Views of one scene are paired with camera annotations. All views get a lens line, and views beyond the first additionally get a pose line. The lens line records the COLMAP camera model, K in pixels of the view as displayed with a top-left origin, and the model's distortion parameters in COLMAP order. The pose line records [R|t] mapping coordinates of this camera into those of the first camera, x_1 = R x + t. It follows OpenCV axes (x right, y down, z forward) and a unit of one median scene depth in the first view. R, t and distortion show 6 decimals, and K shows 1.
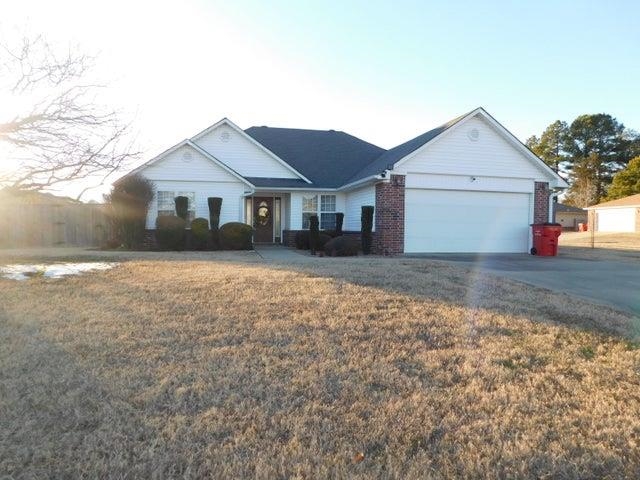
lens RADIAL K [[424.4, 0, 321.0], [0, 424.4, 239.8], [0, 0, 1]] dist [-0.001867, 0.000245]
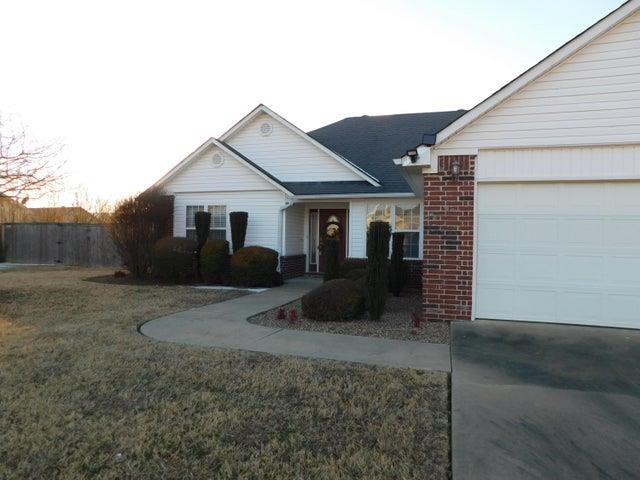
lens RADIAL K [[424.4, 0, 319.1], [0, 424.4, 238.5], [0, 0, 1]] dist [-0.001867, 0.000245]
pose [[0.860885, 0.005761, -0.508766, 0.241900], [-0.023371, 0.999328, -0.028230, -0.035074], [0.508262, 0.036193, 0.860442, 0.422670]]
